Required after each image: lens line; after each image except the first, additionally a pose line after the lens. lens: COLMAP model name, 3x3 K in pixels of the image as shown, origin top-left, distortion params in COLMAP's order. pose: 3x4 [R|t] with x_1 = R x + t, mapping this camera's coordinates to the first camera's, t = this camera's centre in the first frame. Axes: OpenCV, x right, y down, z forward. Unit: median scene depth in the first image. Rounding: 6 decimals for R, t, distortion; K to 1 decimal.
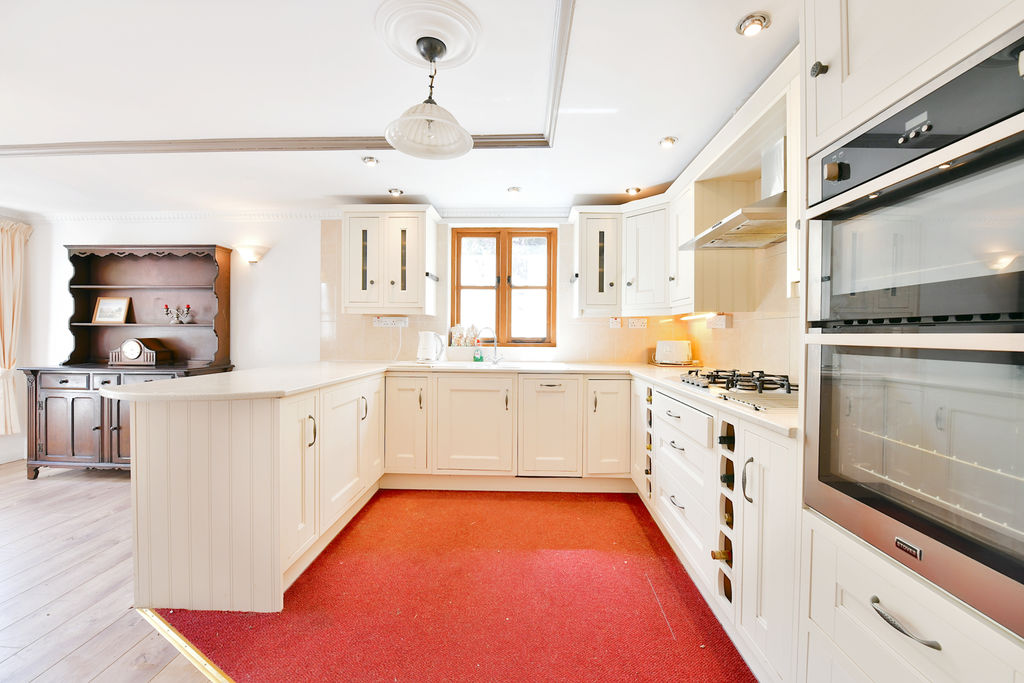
lens RADIAL K [[408.5, 0, 515.3], [0, 408.5, 337.3], [0, 0, 1]] dist [-0.014650, -0.003091]
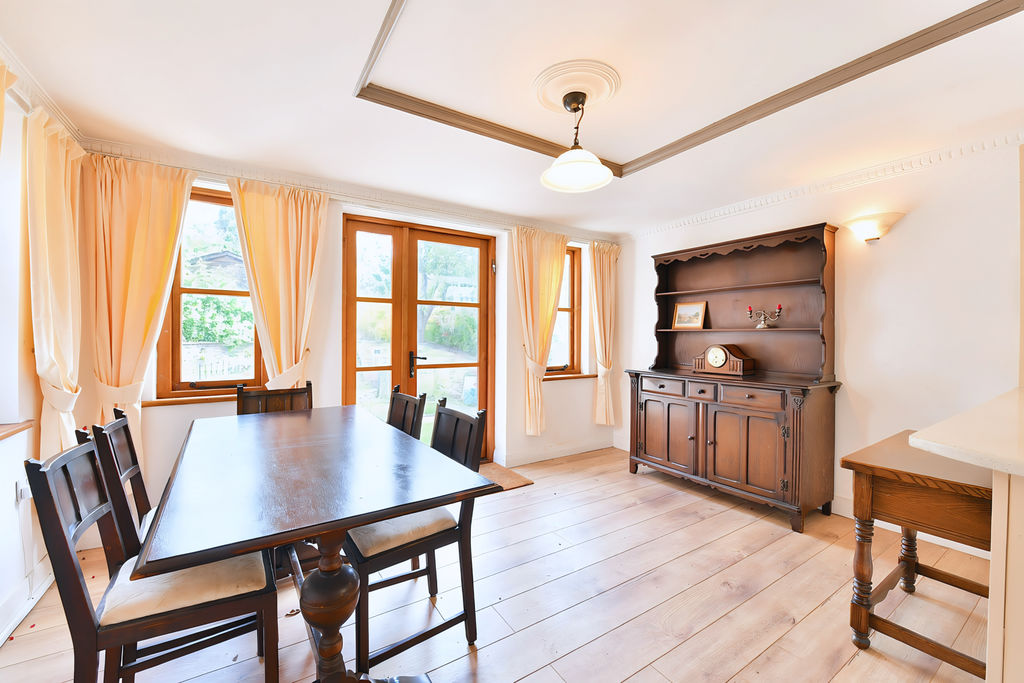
lens RADIAL K [[407.8, 0, 515.0], [0, 407.8, 336.3], [0, 0, 1]] dist [-0.000178, -0.003261]
pose [[0.560897, -0.002960, -0.827880, -0.457623], [-0.007124, 0.999939, -0.008402, -0.005743], [0.827855, 0.010610, 0.560842, 0.094708]]
